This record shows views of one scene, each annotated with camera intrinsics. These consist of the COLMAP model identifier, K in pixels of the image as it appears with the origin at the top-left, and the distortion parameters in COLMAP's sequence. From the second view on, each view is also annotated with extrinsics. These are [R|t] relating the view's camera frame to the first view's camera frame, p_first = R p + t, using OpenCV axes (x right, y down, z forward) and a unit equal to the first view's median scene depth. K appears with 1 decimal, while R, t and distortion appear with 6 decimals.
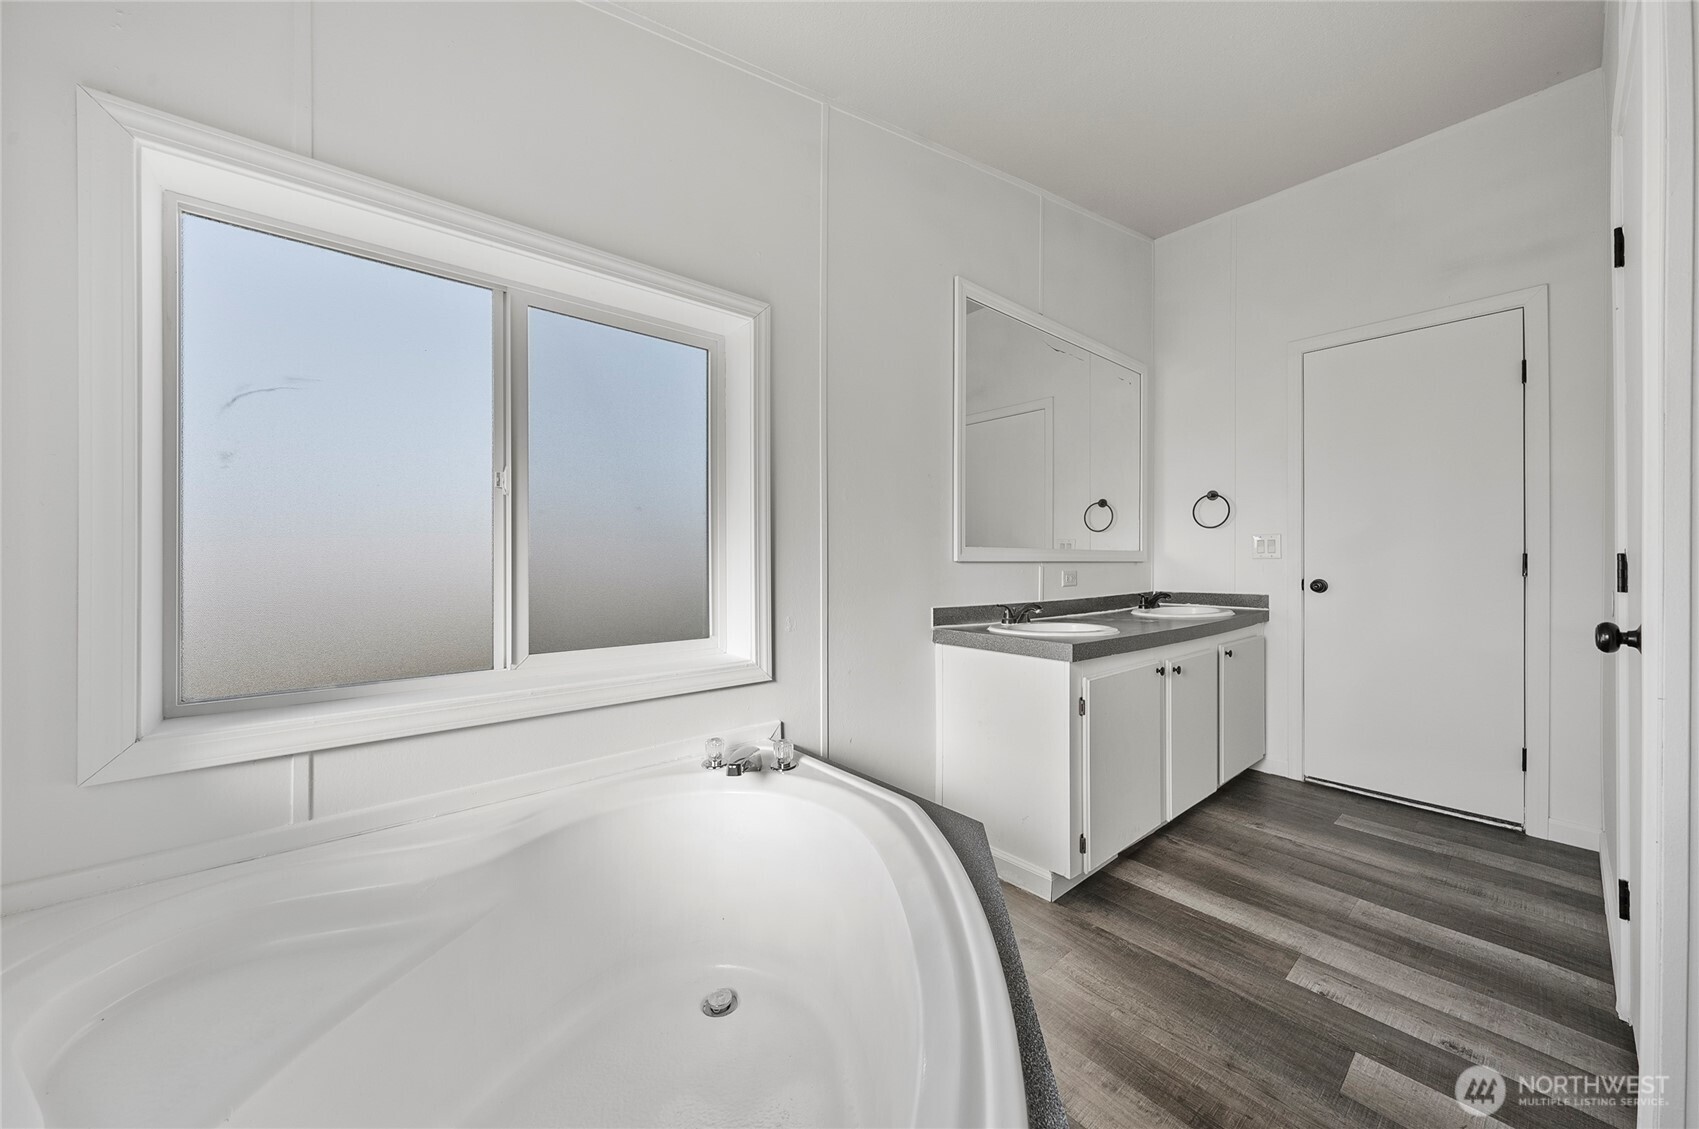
lens RADIAL K [[616.0, 0, 849.5], [0, 616.0, 564.5], [0, 0, 1]] dist [-0.001200, -0.000073]
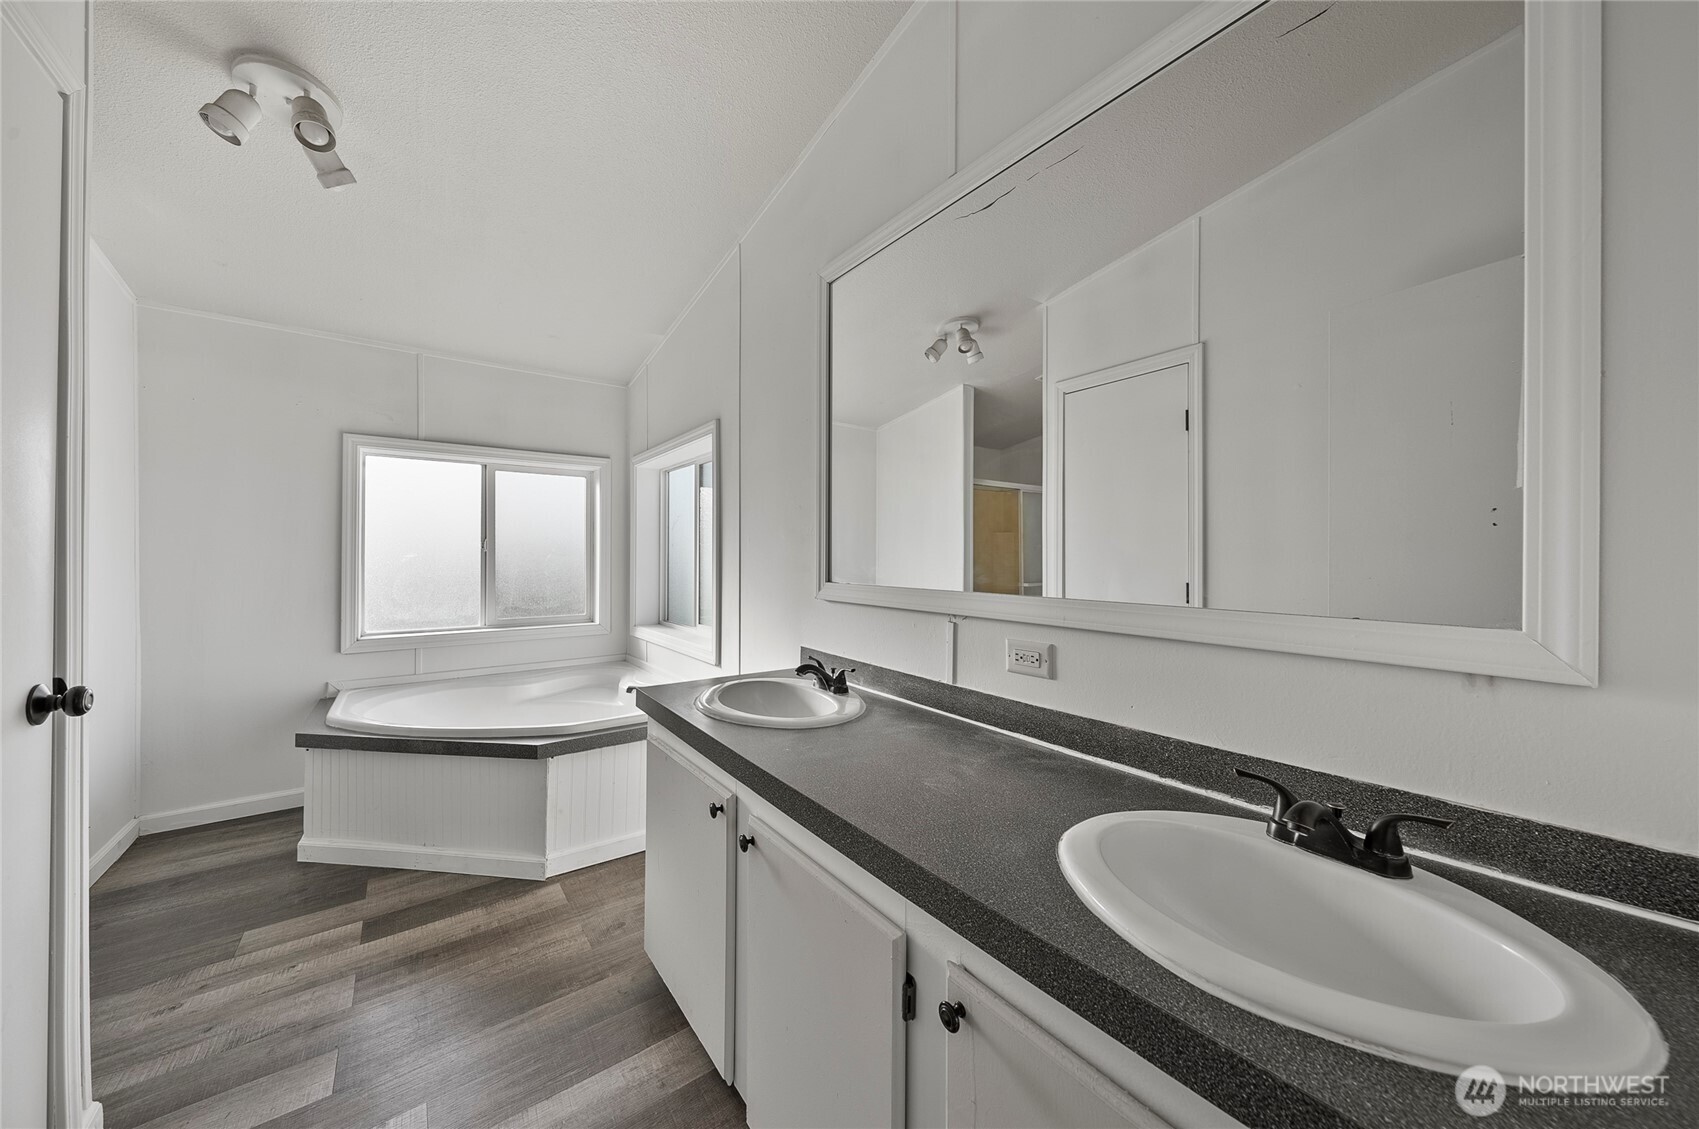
lens RADIAL K [[581.6, 0, 858.3], [0, 581.6, 559.3], [0, 0, 1]] dist [-0.000237, -0.000032]
pose [[-0.061540, 0.003054, -0.998100, 1.483262], [-0.008410, 0.999958, 0.003578, -0.096570], [0.998069, 0.008614, -0.061512, 1.650543]]
